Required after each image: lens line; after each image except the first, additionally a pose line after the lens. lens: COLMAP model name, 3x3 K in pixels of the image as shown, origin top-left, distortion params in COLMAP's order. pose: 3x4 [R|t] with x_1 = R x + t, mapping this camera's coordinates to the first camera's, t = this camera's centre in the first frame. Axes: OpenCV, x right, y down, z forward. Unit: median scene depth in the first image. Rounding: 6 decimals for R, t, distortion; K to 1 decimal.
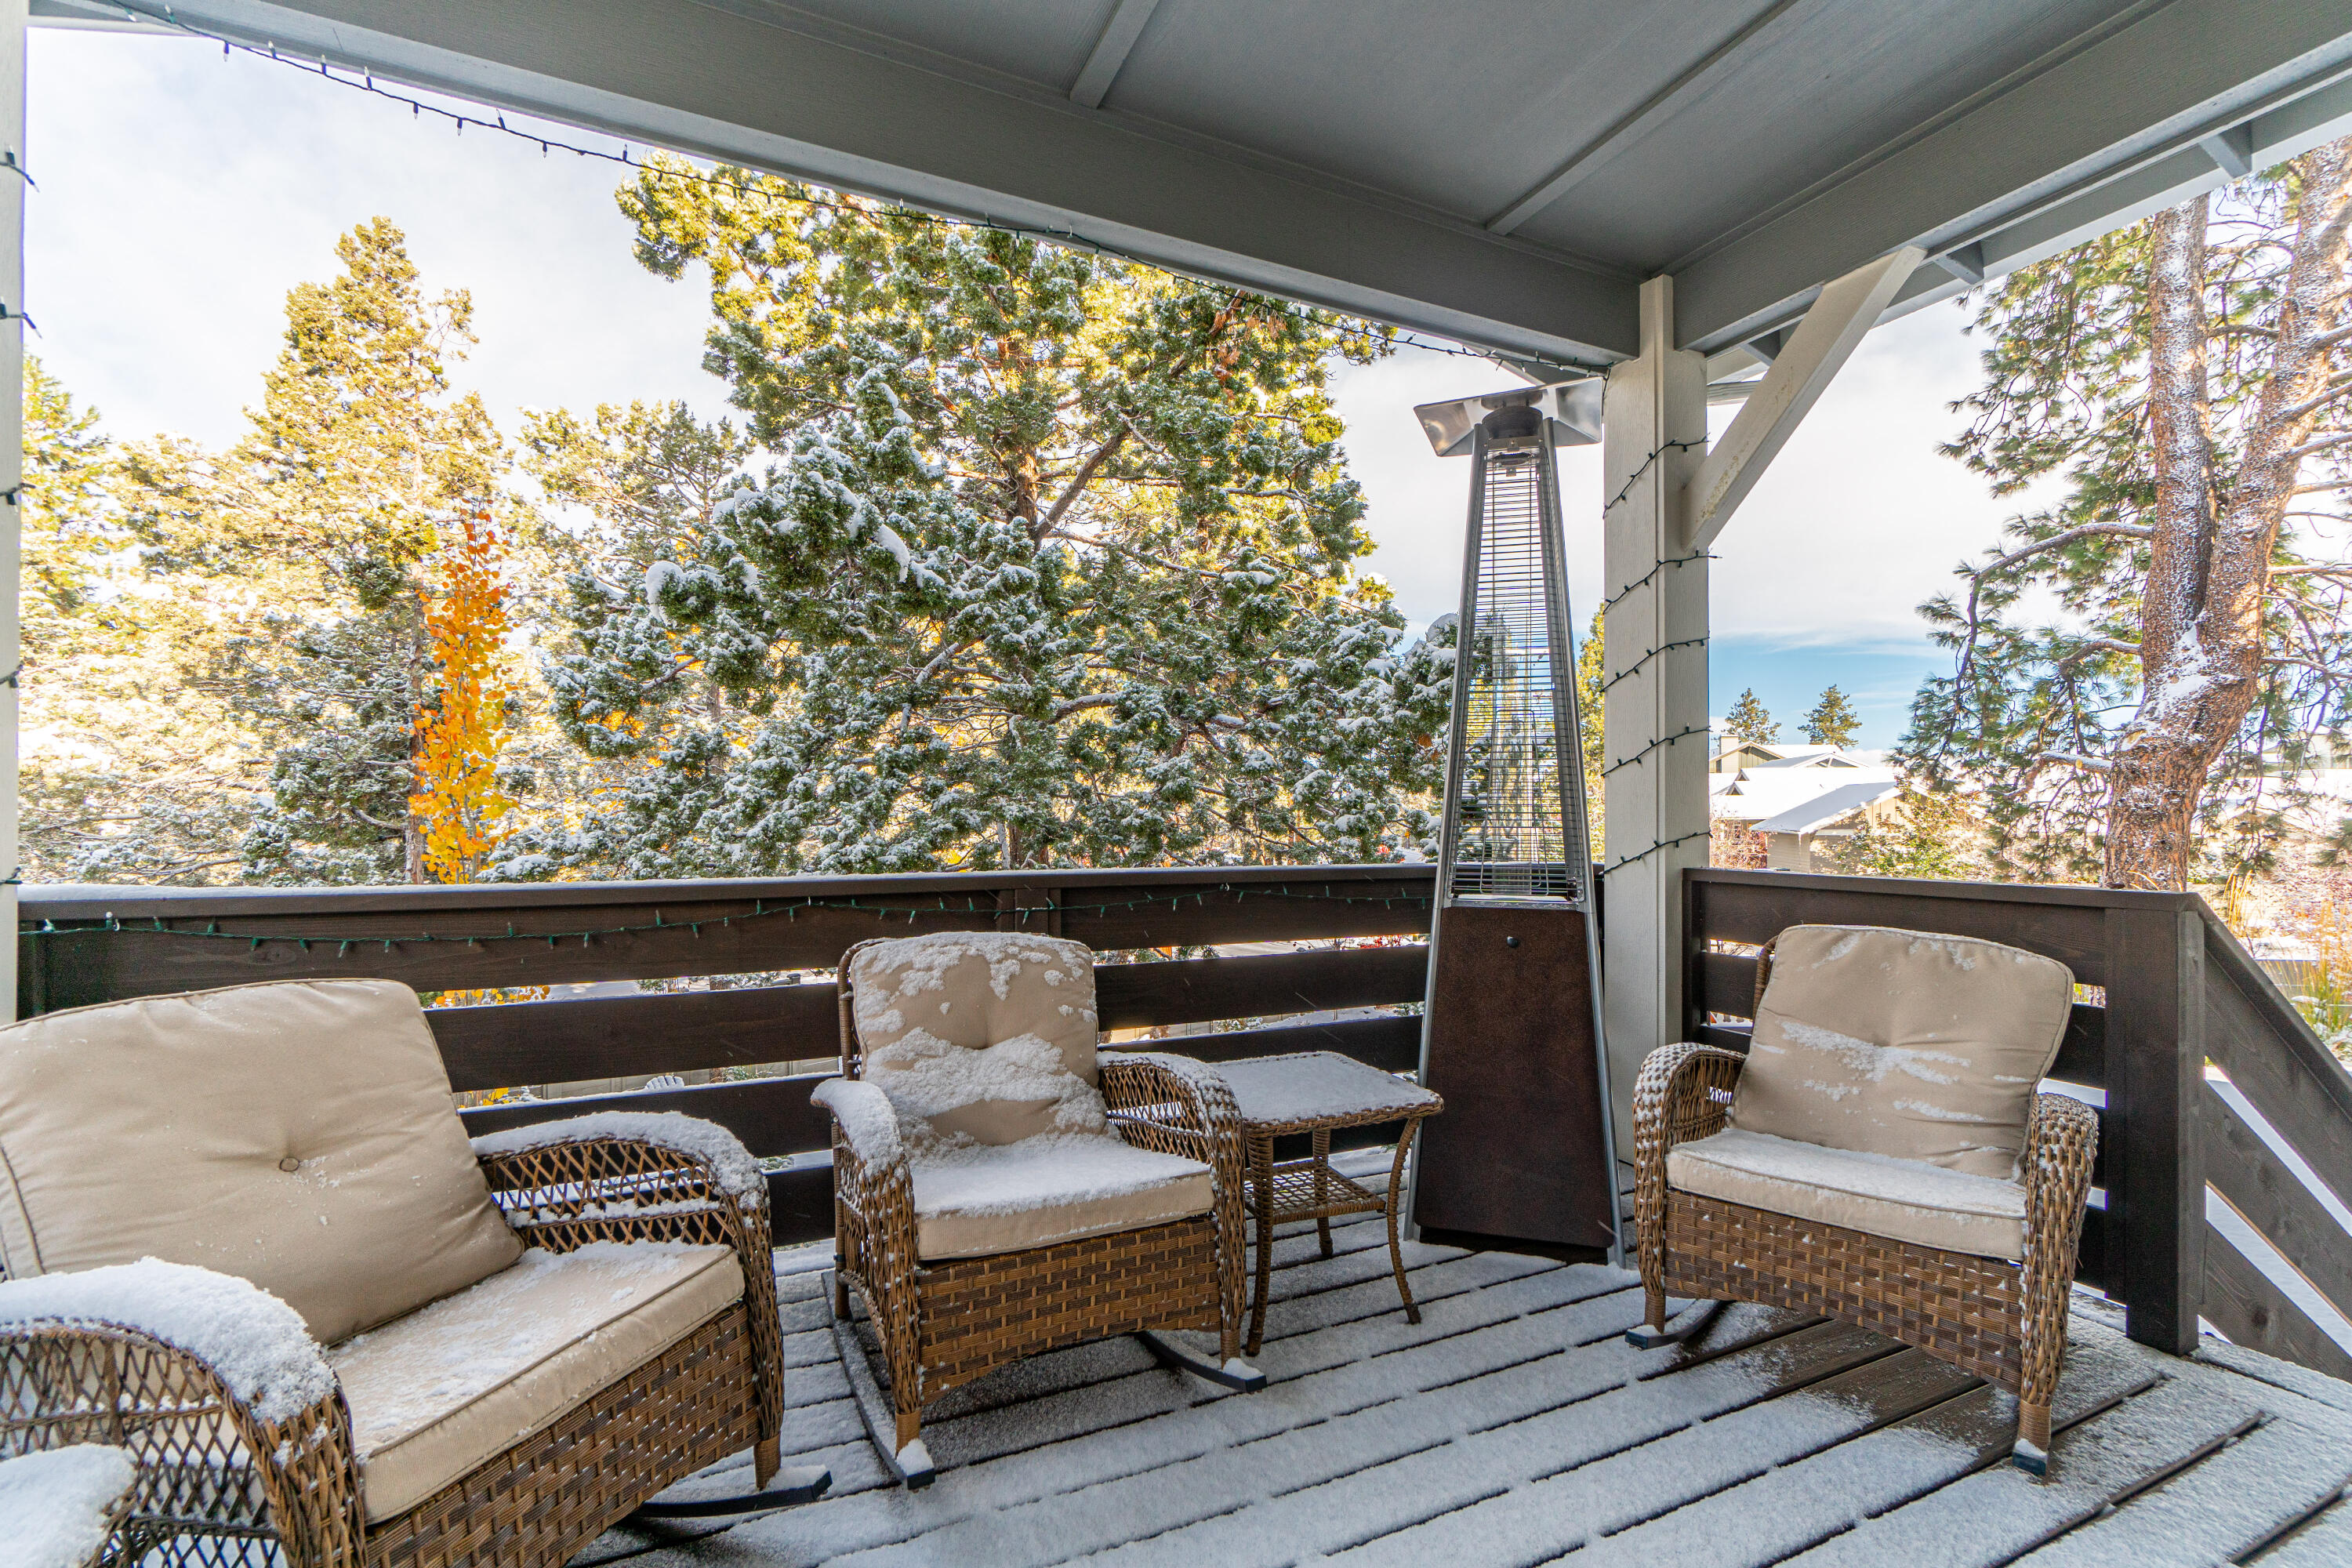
lens RADIAL K [[1023.2, 0, 1170.3], [0, 1023.2, 791.2], [0, 0, 1]] dist [0.013133, -0.000412]
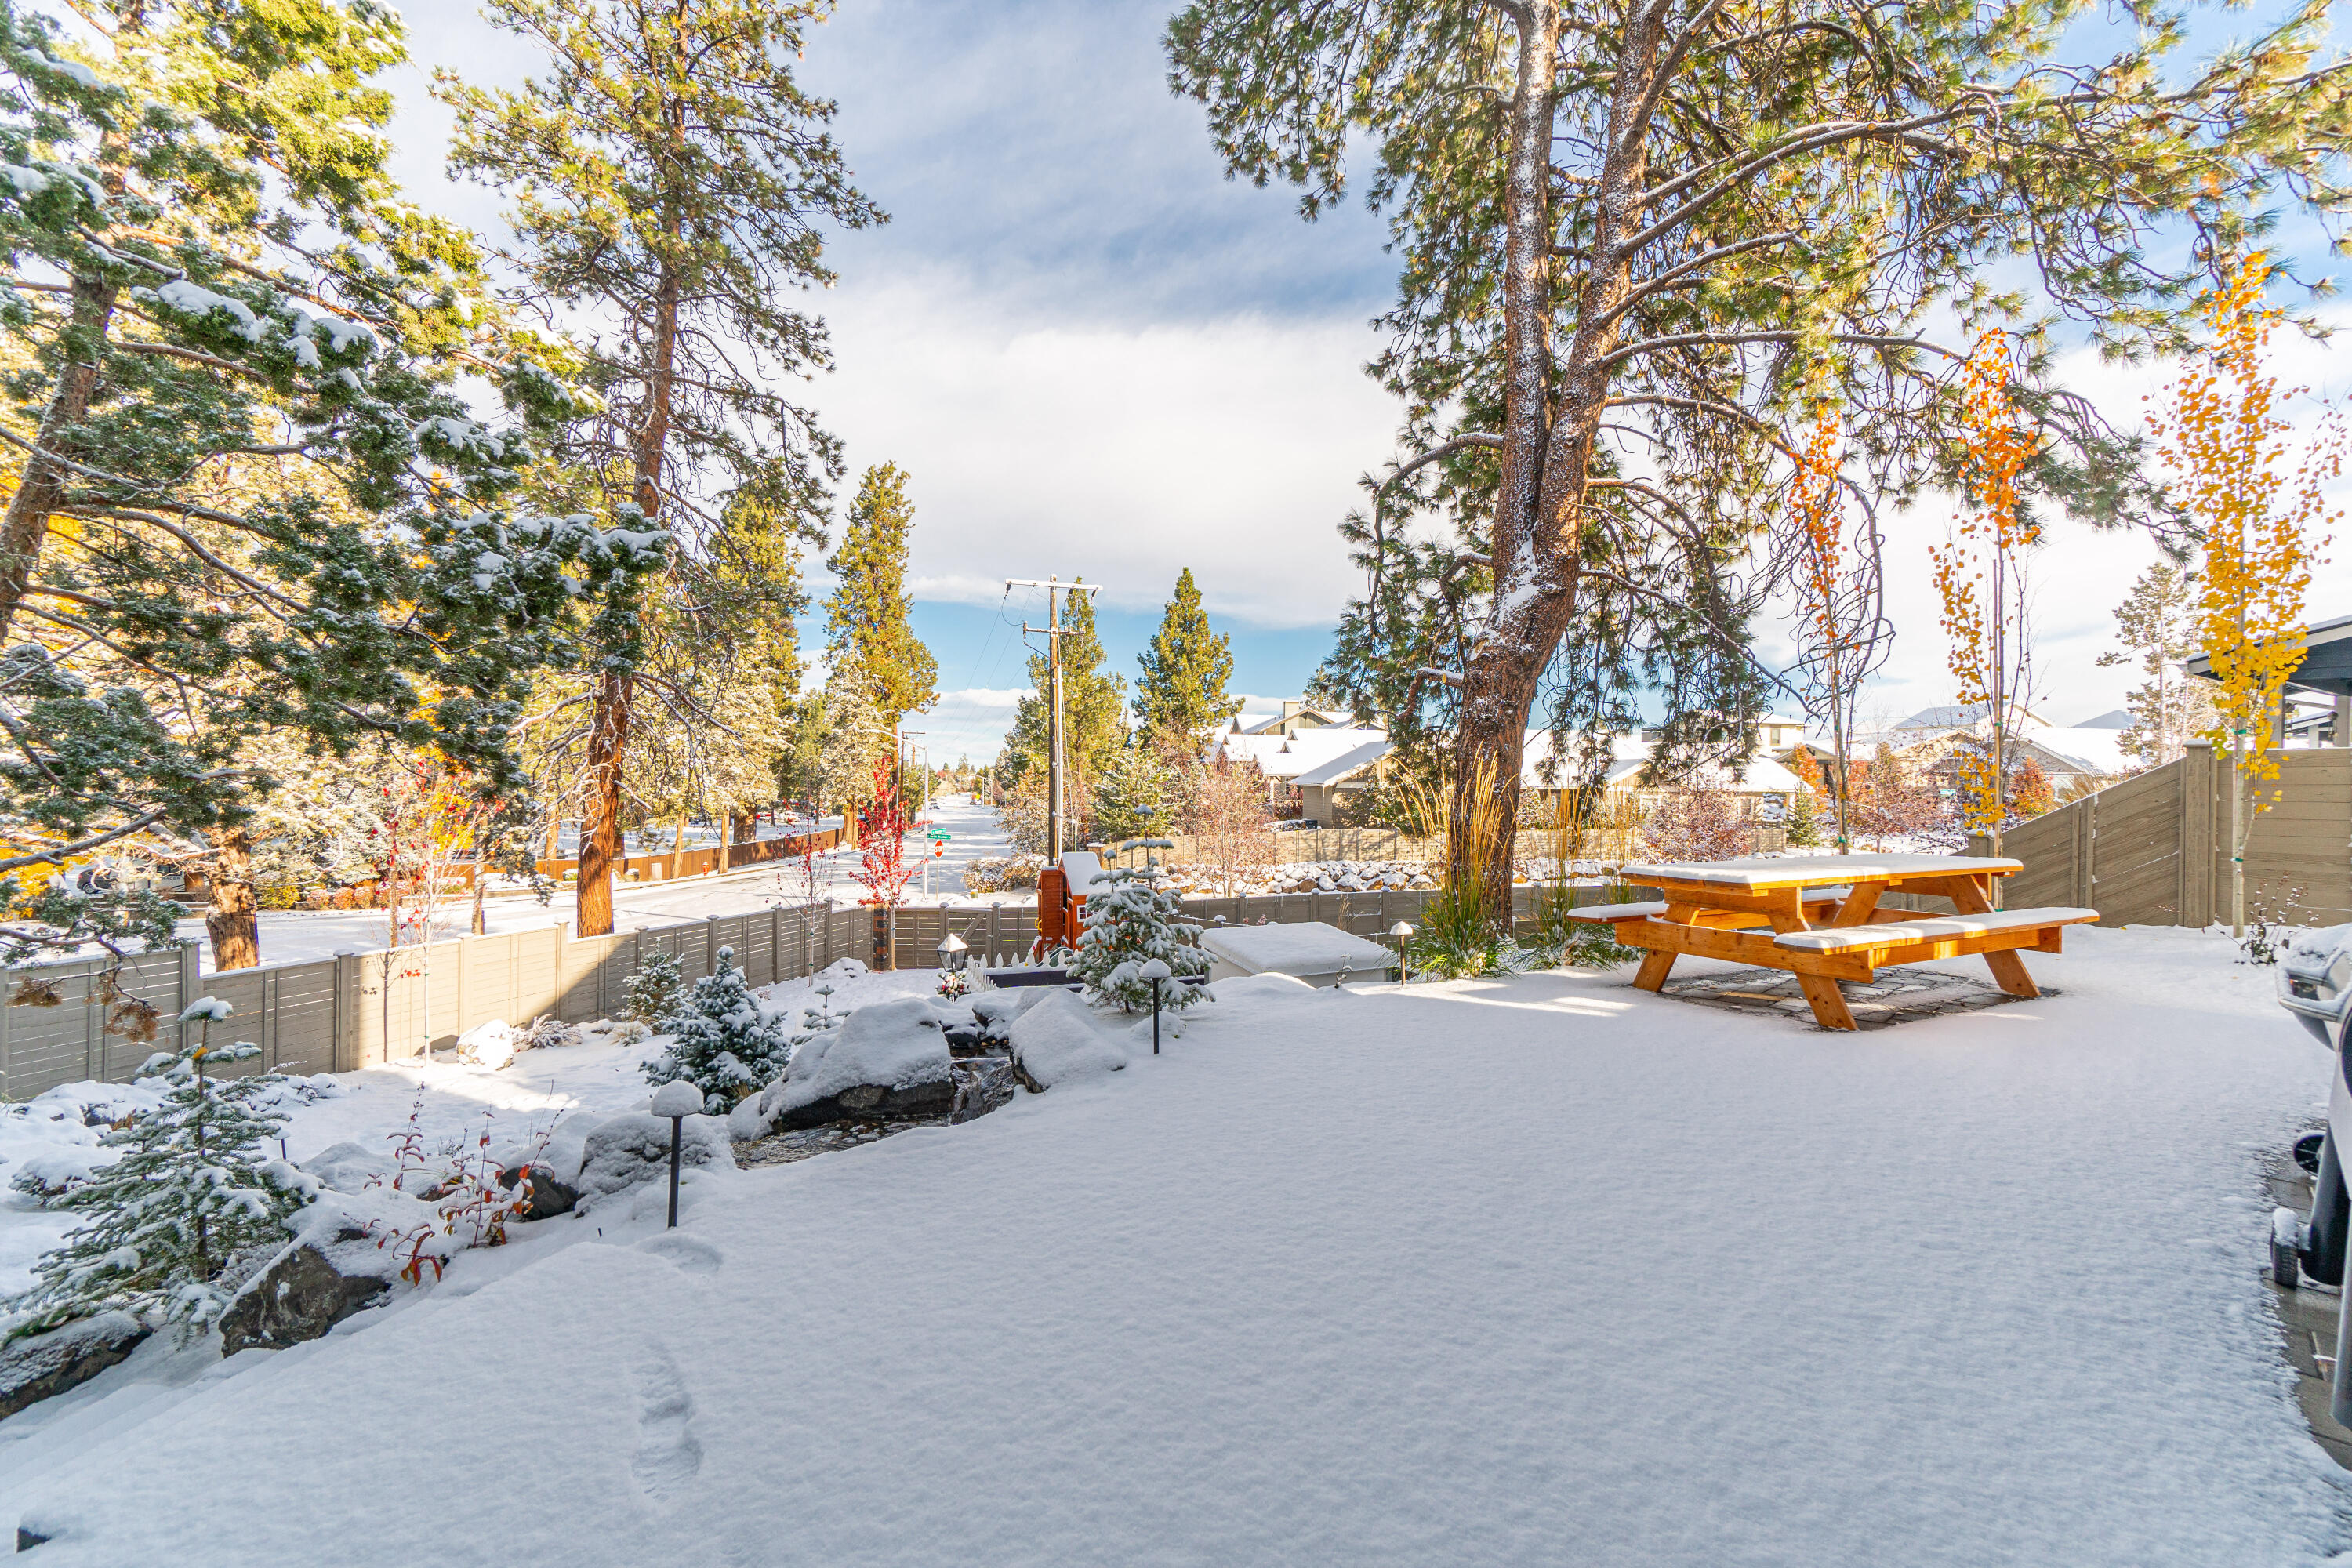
lens RADIAL K [[1023.9, 0, 1176.0], [0, 1023.9, 784.0], [0, 0, 1]] dist [-0.000675, 0.000782]
pose [[0.937201, 0.003513, 0.348771, 0.270400], [-0.011931, 0.999687, 0.021991, 0.047512], [-0.348585, -0.024771, 0.936950, 0.162325]]
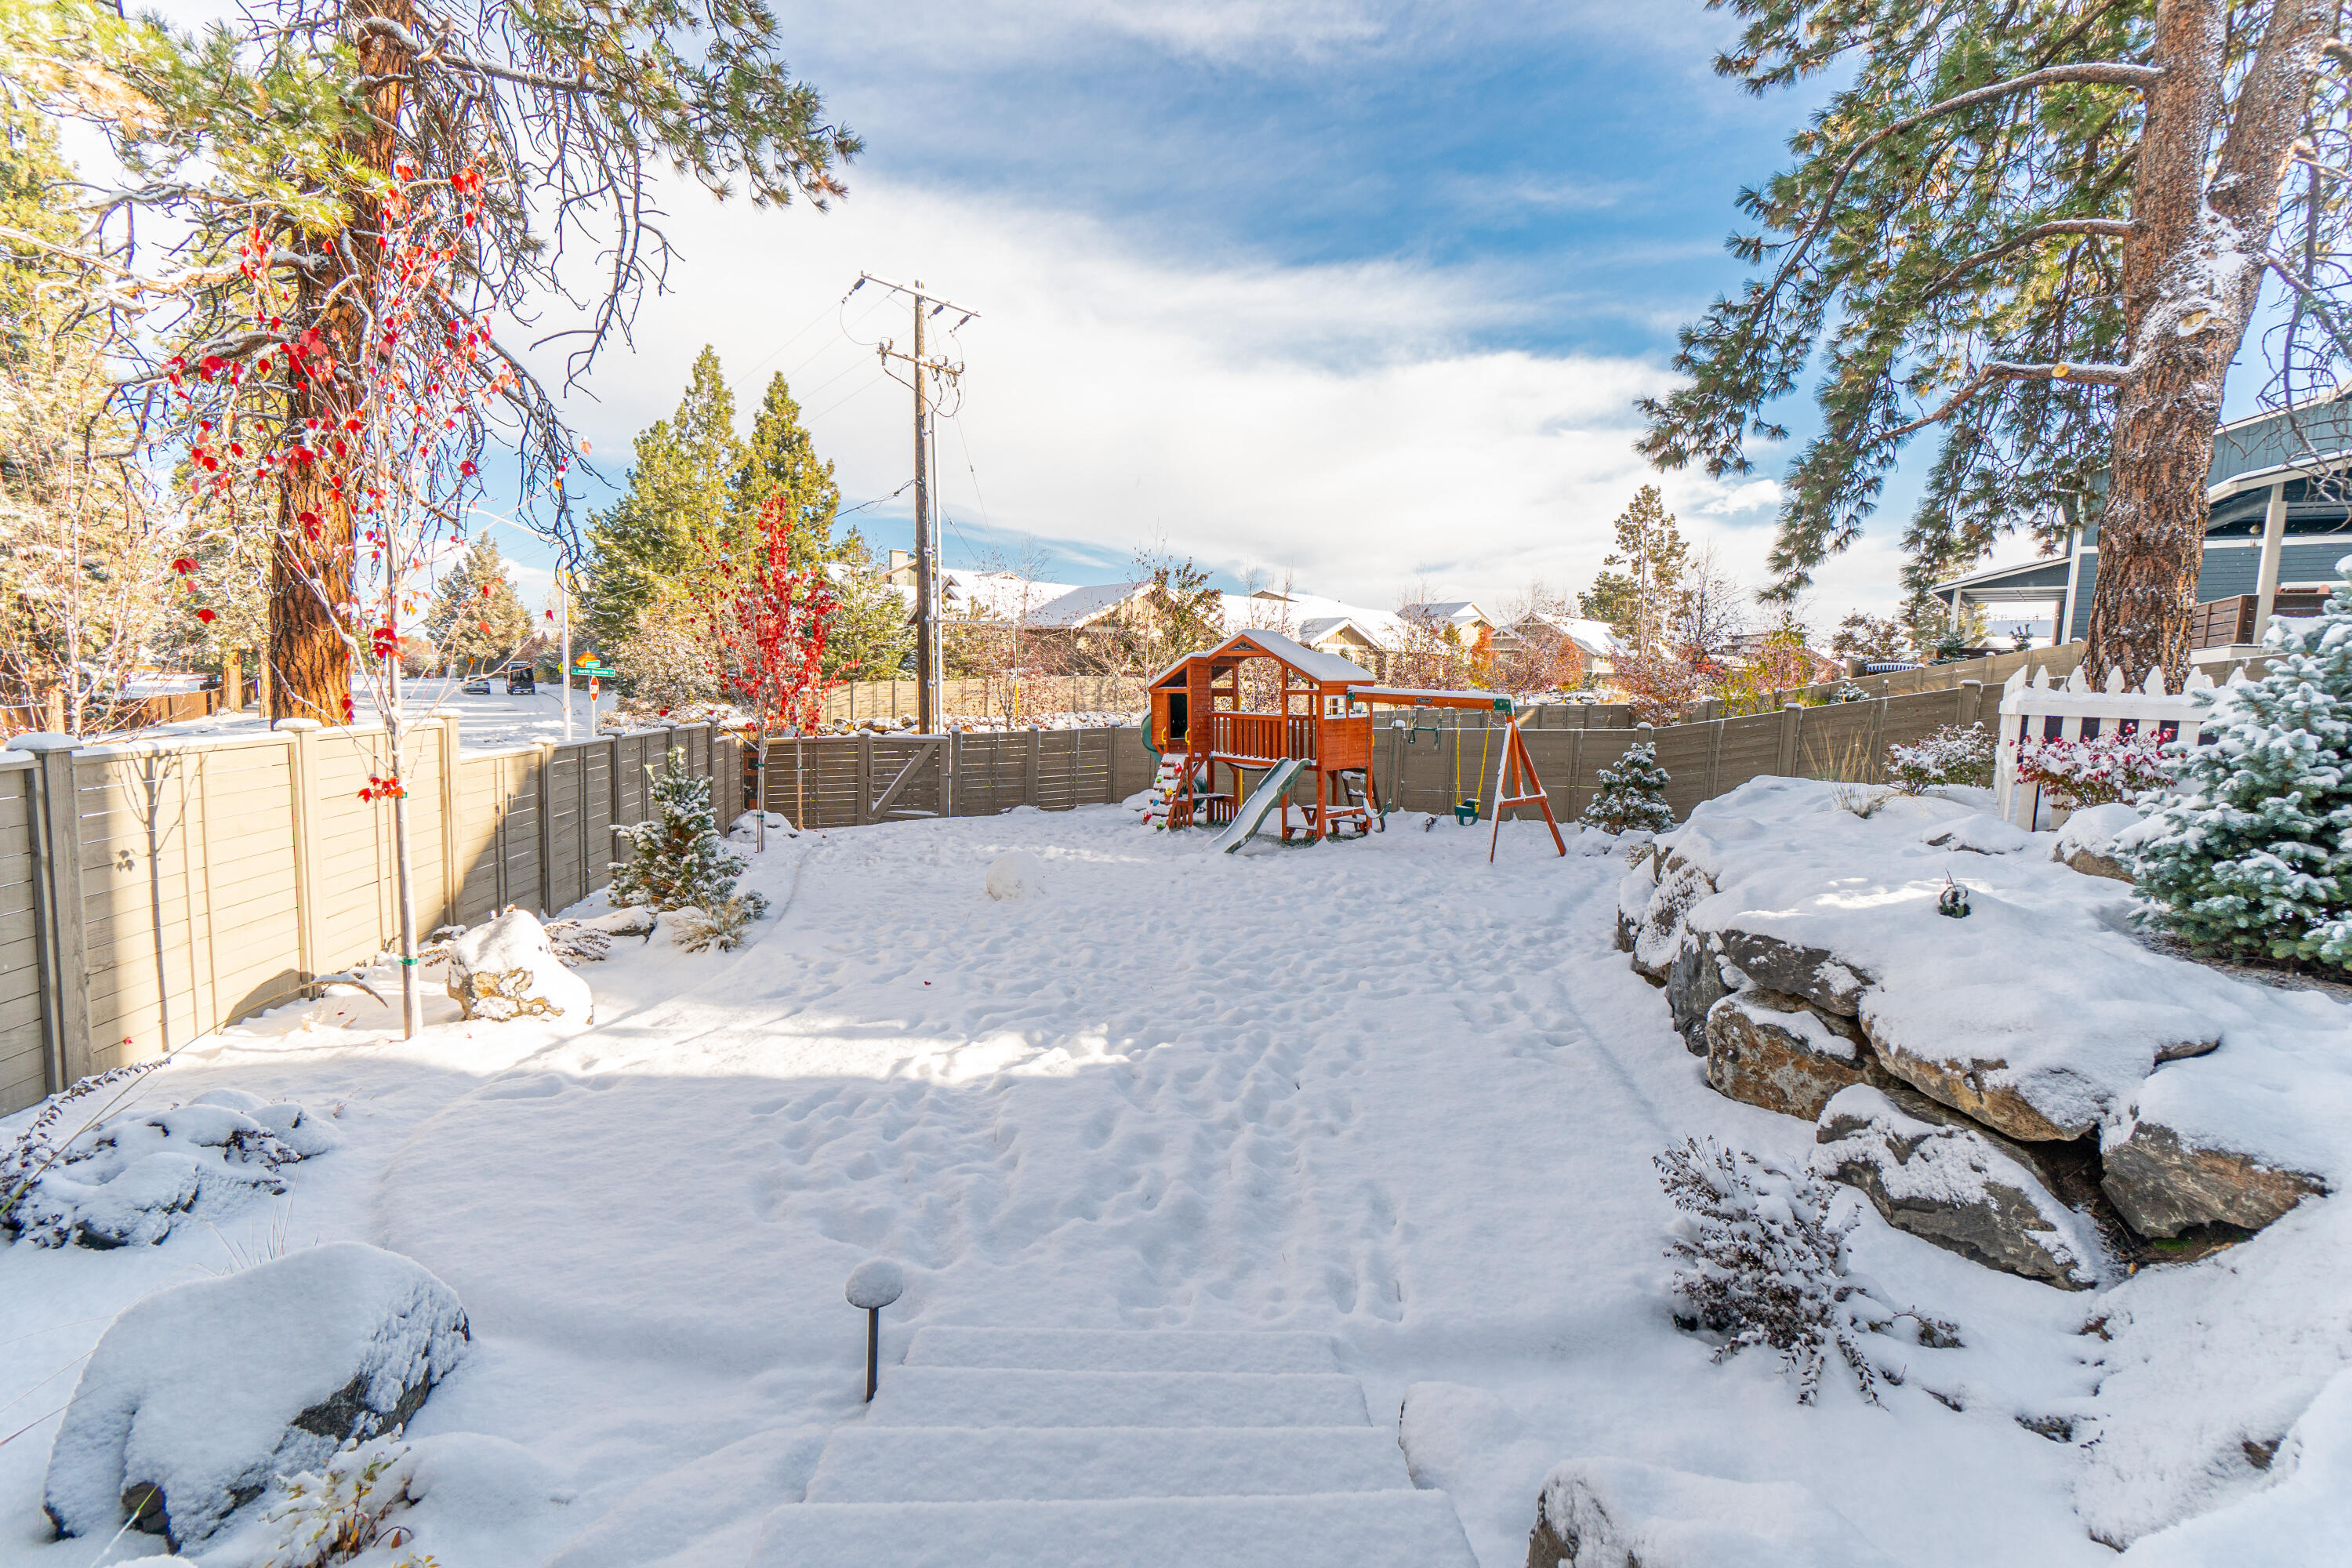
lens RADIAL K [[1031.1, 0, 1172.4], [0, 1031.1, 783.3], [0, 0, 1]] dist [-0.000934, -0.000018]
pose [[0.644767, -0.056857, 0.762262, -0.145494], [-0.044387, 0.992762, 0.111595, 0.197507], [-0.763089, -0.105787, 0.637576, 0.858602]]
